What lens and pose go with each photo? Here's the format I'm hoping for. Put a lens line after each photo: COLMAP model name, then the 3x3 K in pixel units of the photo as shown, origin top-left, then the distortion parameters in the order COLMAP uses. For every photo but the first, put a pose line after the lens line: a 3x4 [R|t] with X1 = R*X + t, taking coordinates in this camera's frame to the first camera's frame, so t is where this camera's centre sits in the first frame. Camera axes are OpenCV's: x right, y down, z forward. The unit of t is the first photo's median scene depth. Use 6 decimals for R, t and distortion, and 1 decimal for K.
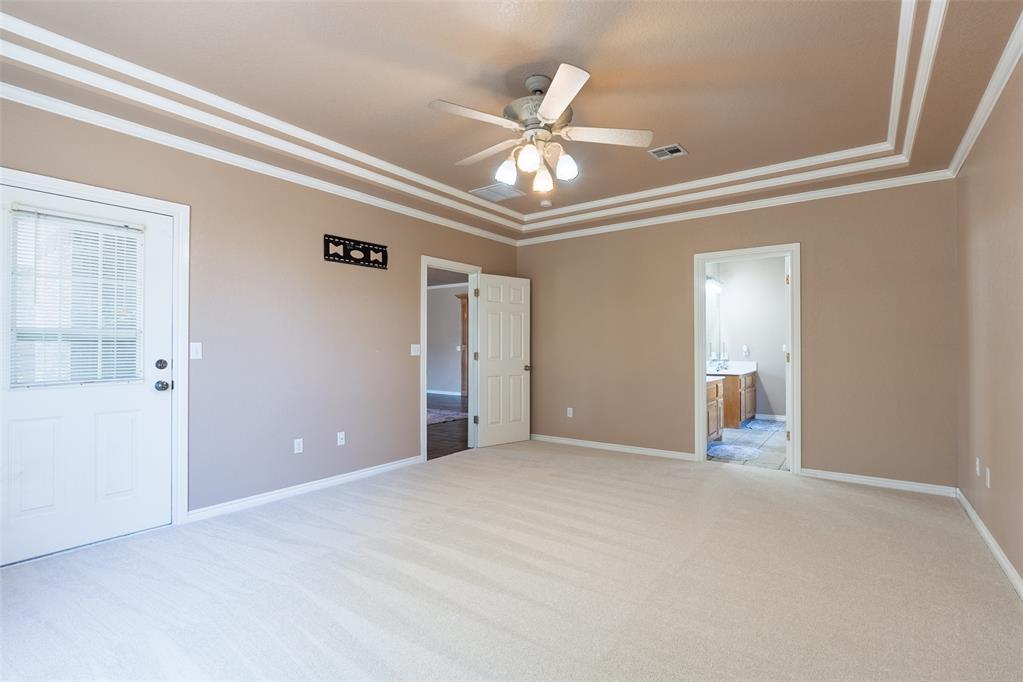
lens RADIAL K [[473.1, 0, 513.1], [0, 473.1, 341.5], [0, 0, 1]] dist [-0.007821, 0.002170]
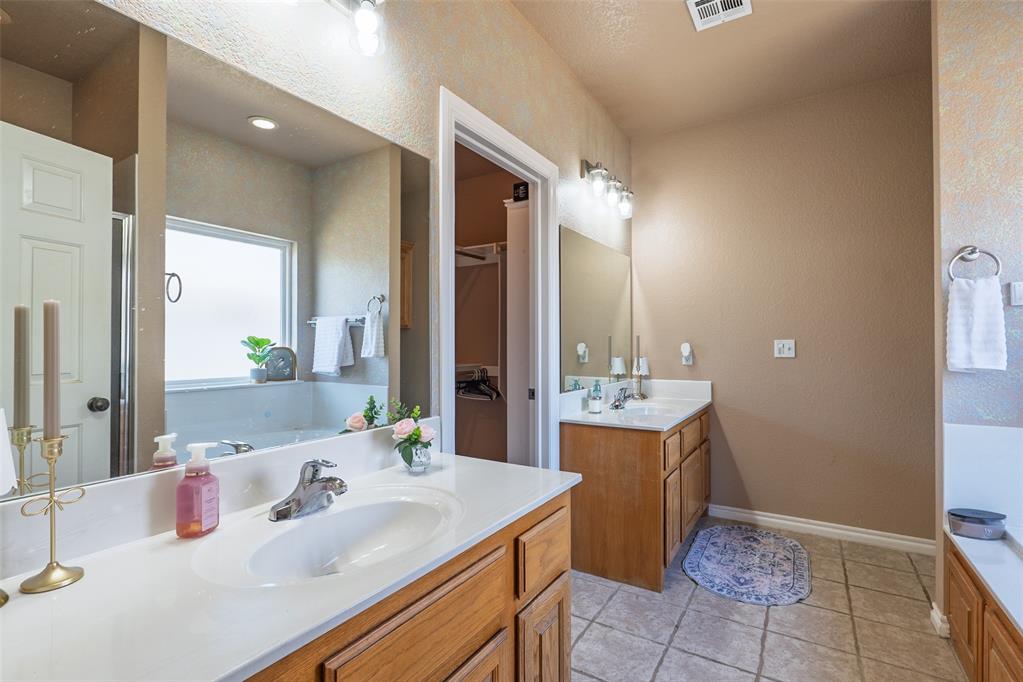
lens RADIAL K [[473.1, 0, 515.0], [0, 473.1, 339.7], [0, 0, 1]] dist [-0.007821, 0.002170]
pose [[0.997096, 0.001197, 0.076140, 0.311111], [-0.001311, 0.999998, 0.001447, 0.005296], [-0.076138, -0.001543, 0.997096, 0.598716]]
